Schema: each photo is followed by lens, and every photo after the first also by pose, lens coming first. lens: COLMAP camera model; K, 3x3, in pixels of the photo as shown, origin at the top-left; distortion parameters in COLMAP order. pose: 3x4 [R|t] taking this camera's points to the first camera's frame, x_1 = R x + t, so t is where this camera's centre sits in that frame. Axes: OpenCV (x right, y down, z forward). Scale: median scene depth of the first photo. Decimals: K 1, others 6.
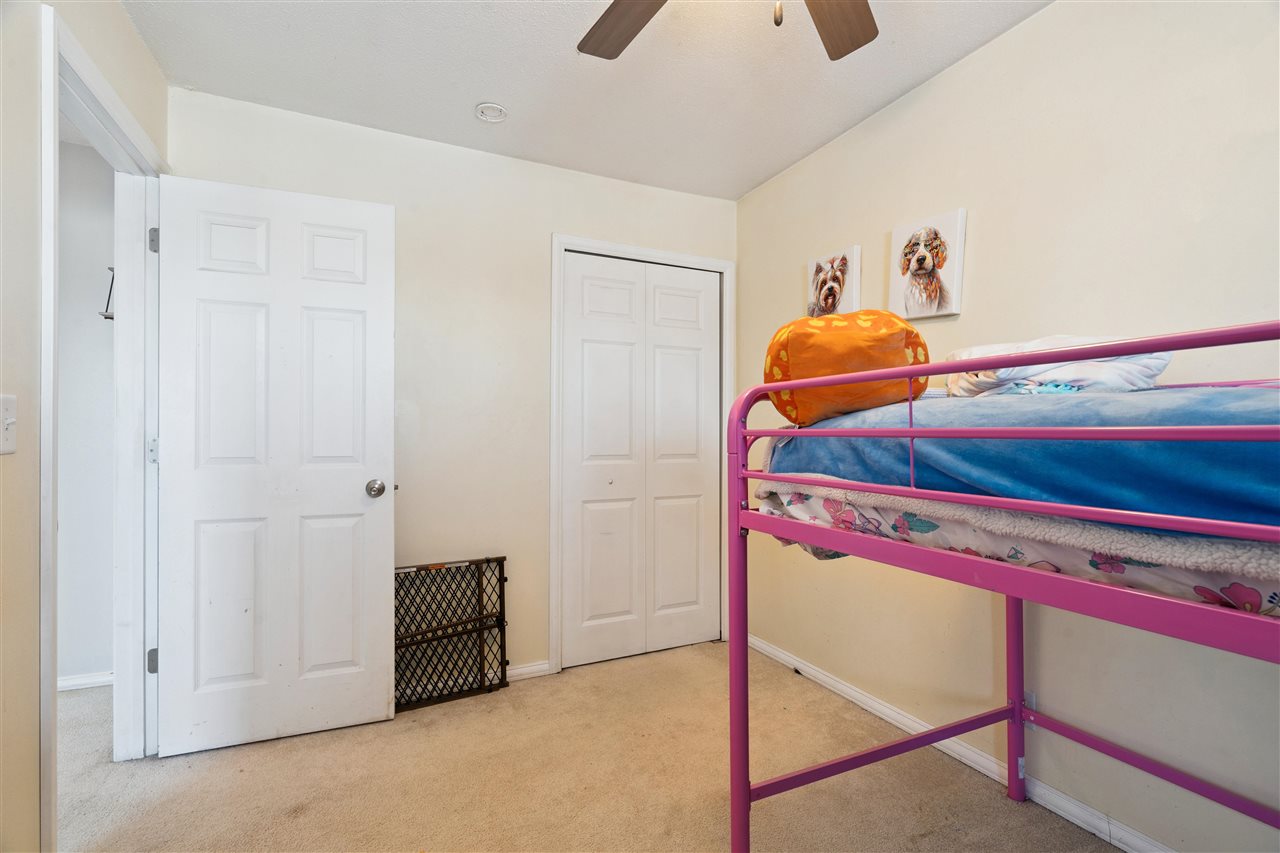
lens RADIAL K [[581.5, 0, 641.5], [0, 581.5, 429.1], [0, 0, 1]] dist [0.000137, 0.000377]
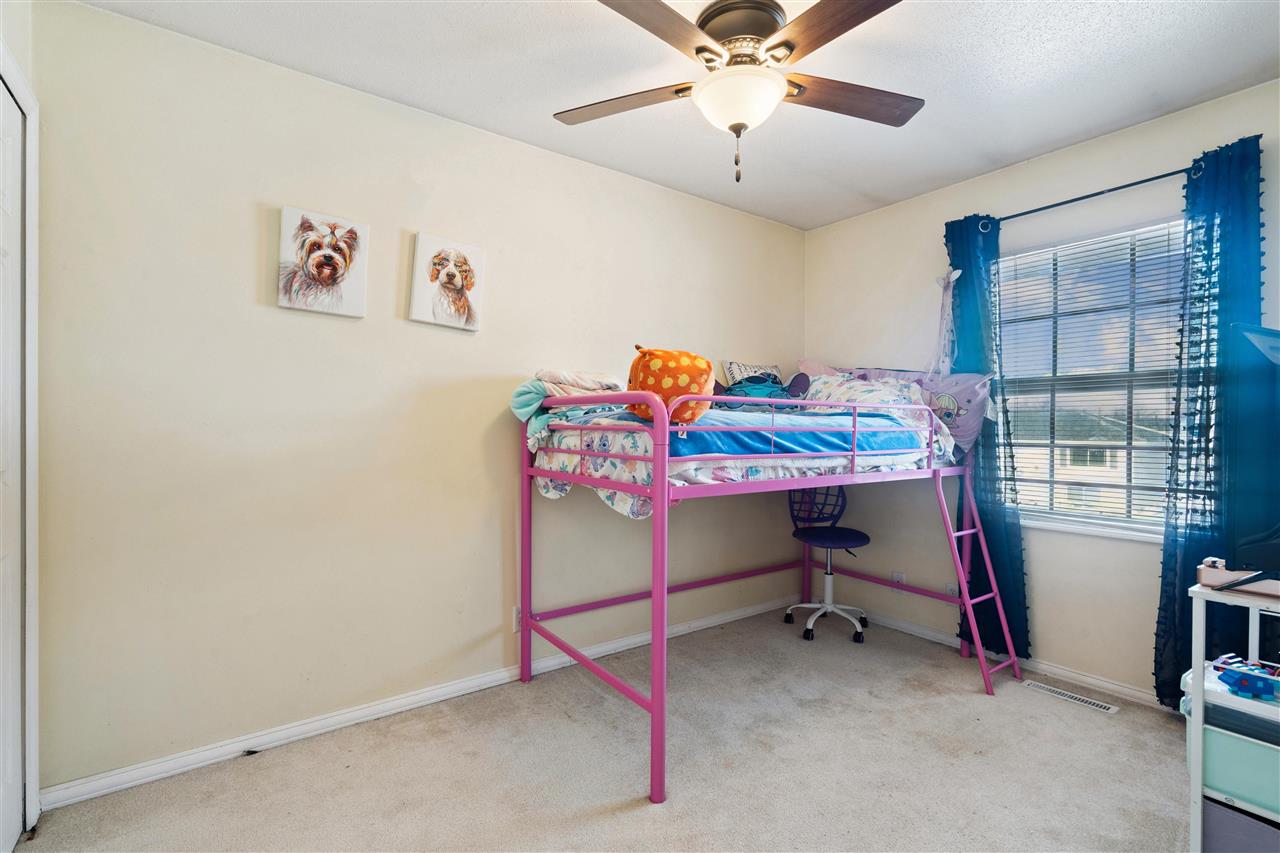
lens RADIAL K [[581.5, 0, 641.5], [0, 581.5, 429.1], [0, 0, 1]] dist [0.000137, 0.000377]
pose [[-0.189589, -0.004324, 0.981854, -0.686111], [-0.007901, 0.999965, 0.002878, 0.002157], [-0.981832, -0.007212, -0.189616, 0.825149]]
